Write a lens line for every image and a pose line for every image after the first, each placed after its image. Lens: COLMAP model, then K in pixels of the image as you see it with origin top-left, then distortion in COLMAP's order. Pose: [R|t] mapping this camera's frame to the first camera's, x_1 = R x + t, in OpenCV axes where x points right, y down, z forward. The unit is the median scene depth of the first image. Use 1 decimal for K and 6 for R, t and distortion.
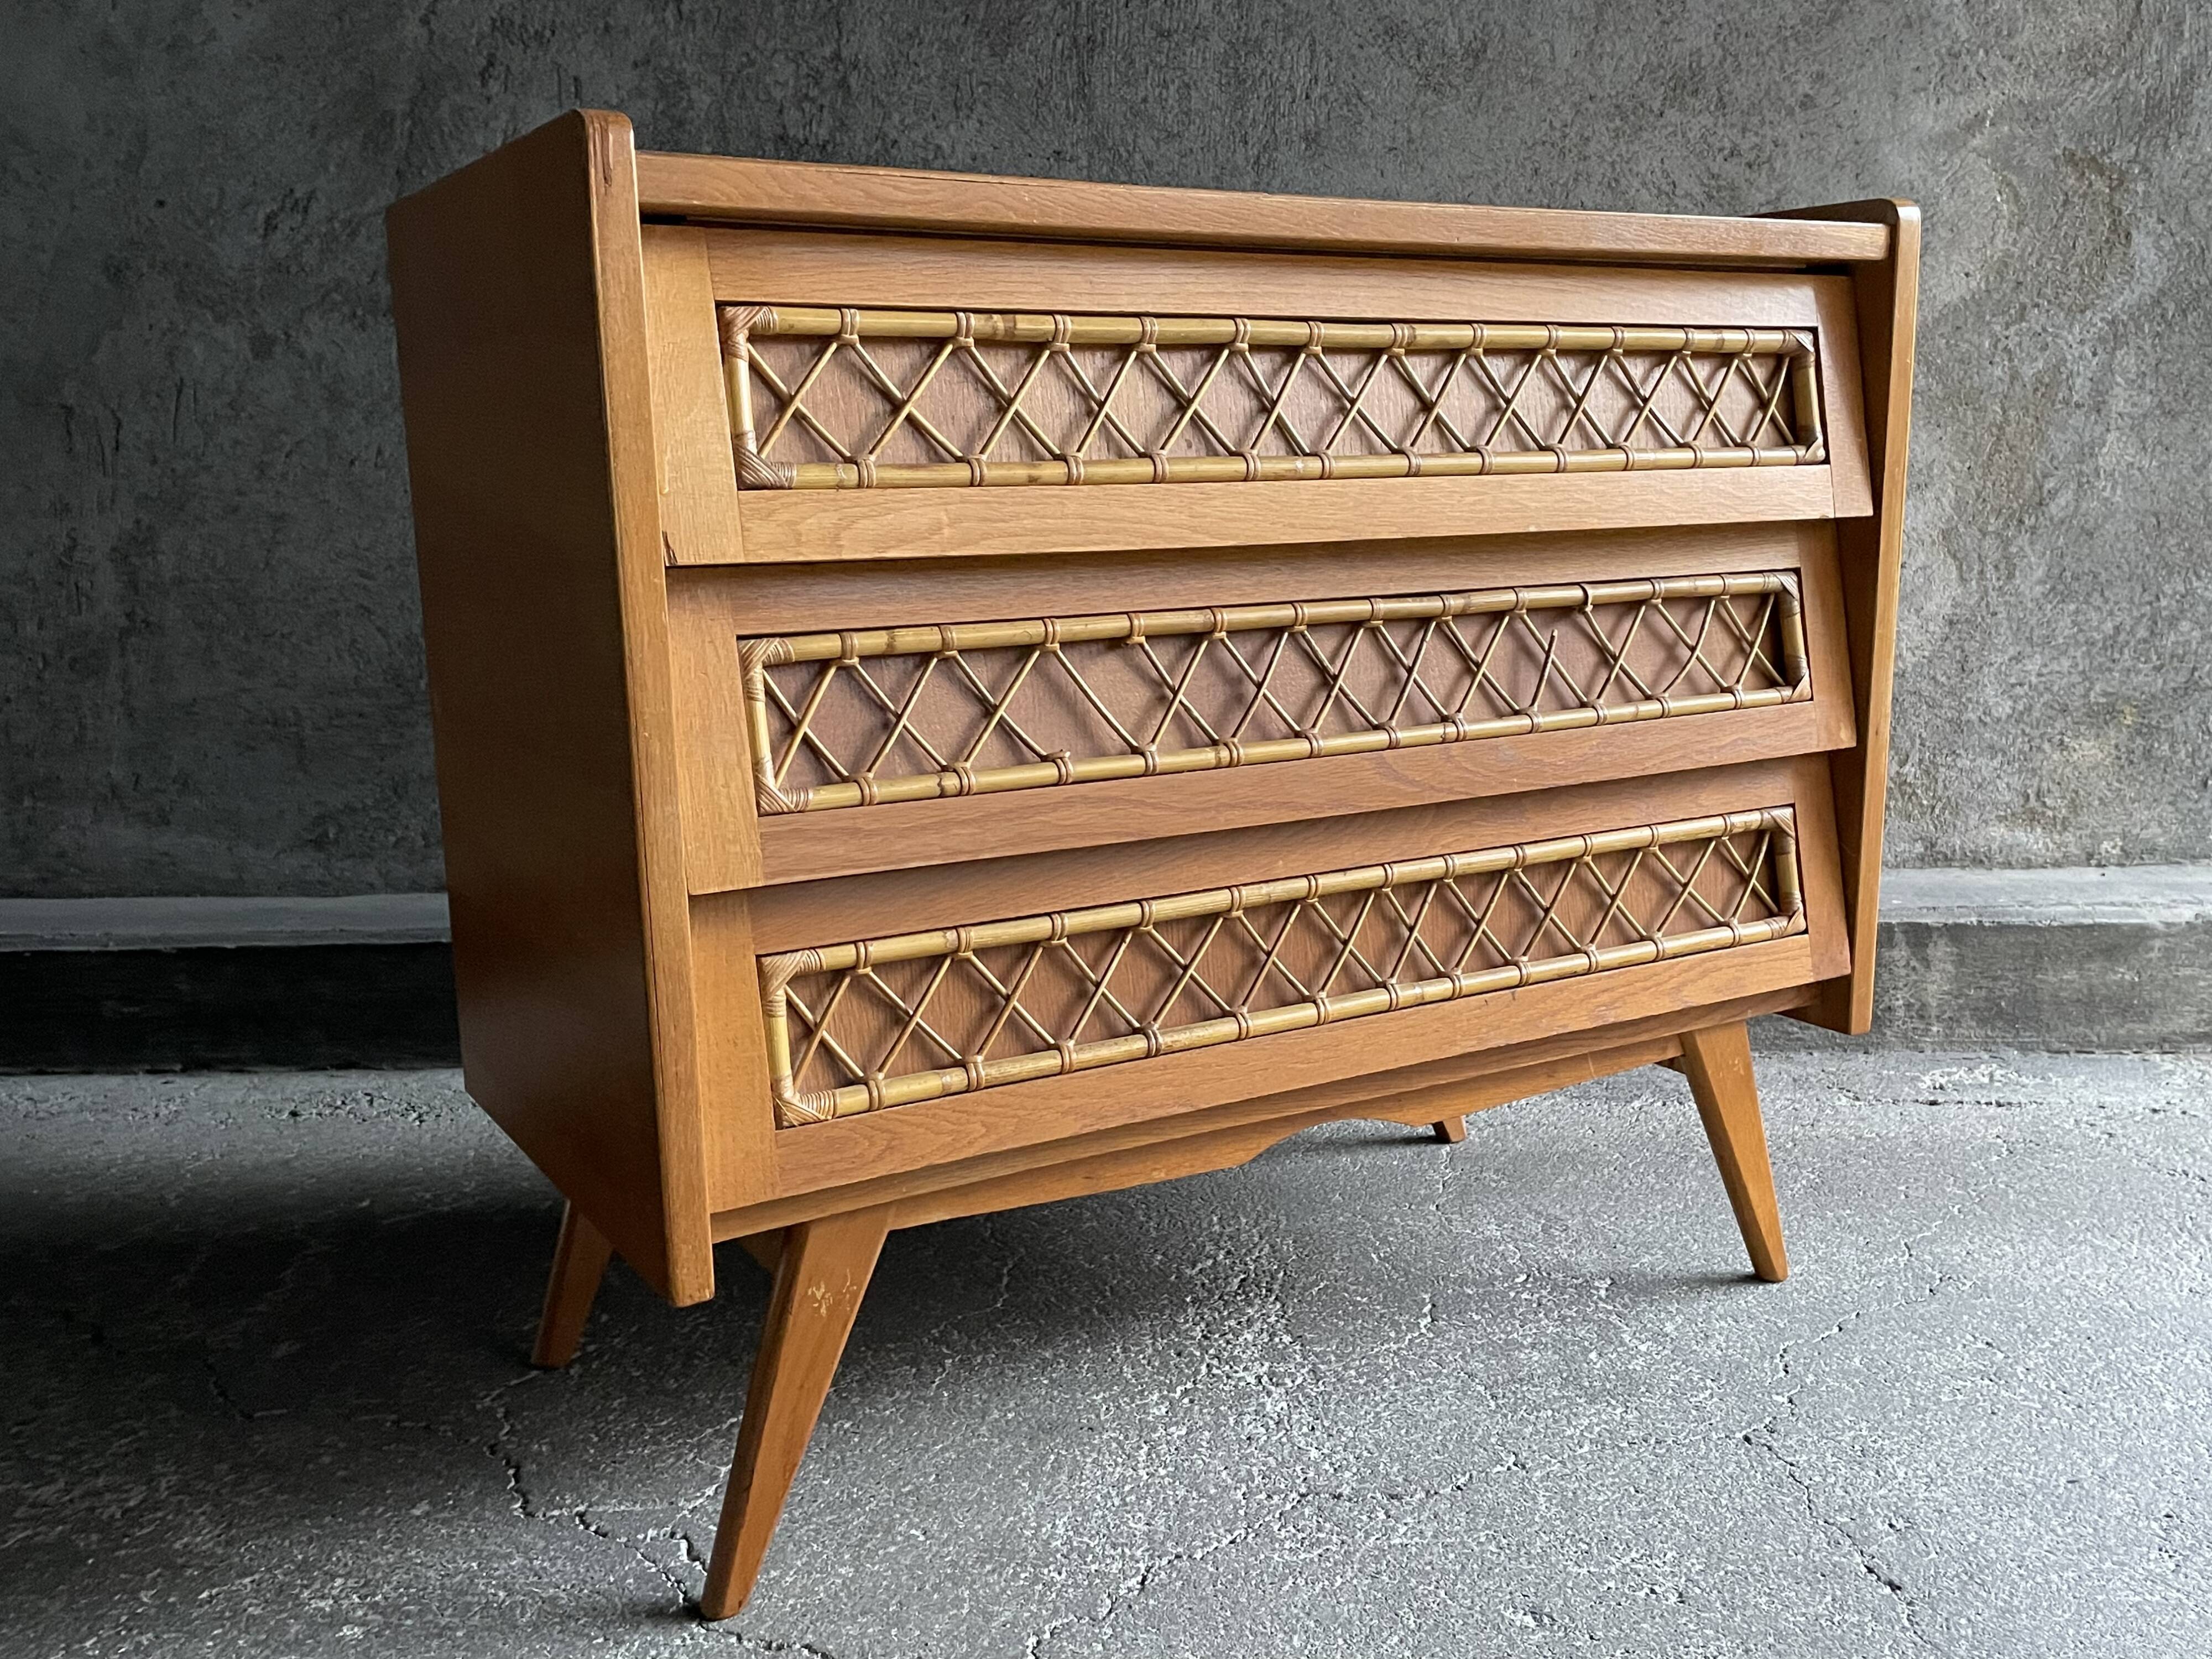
lens RADIAL K [[2024.6, 0, 1122.8], [0, 2024.6, 841.8], [0, 0, 1]] dist [0.025620, 0.000000]
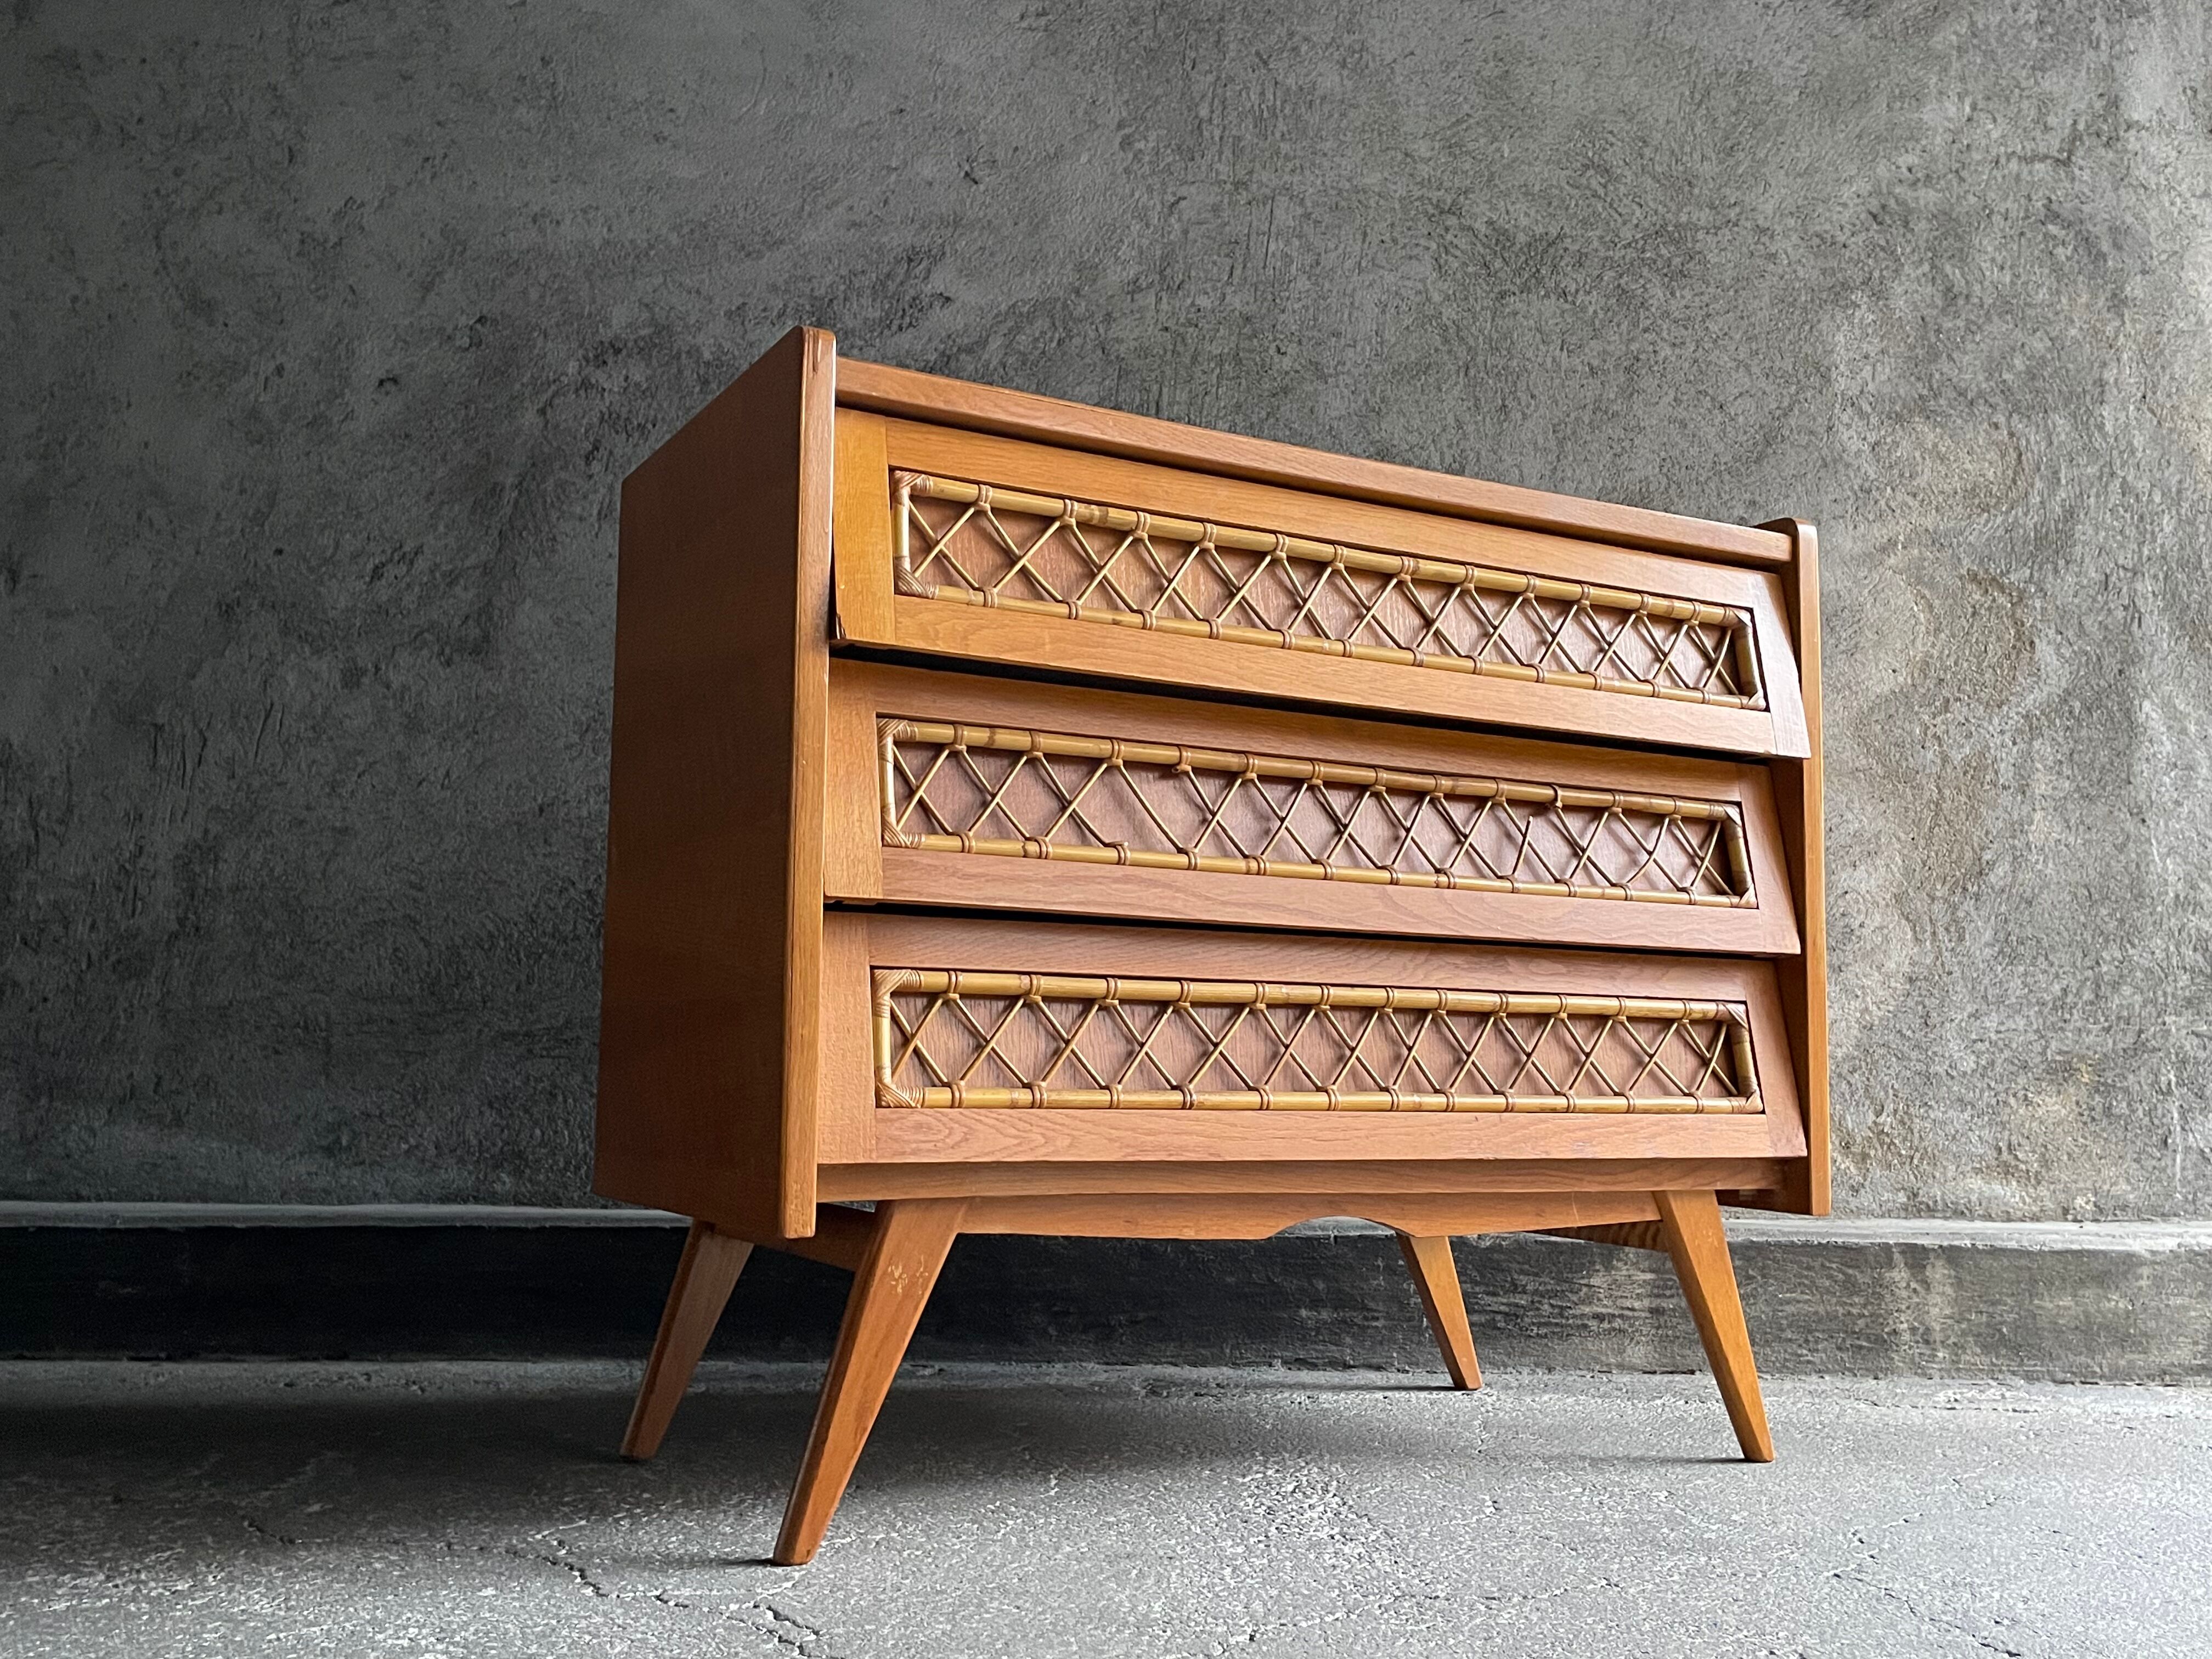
lens RADIAL K [[2024.6, 0, 1100.2], [0, 2024.6, 819.1], [0, 0, 1]] dist [0.025620, 0.000000]
pose [[0.998773, 0.036294, 0.033683, -0.059288], [-0.023976, 0.949669, -0.312337, 0.161402], [-0.043324, 0.311146, 0.949374, -0.023008]]
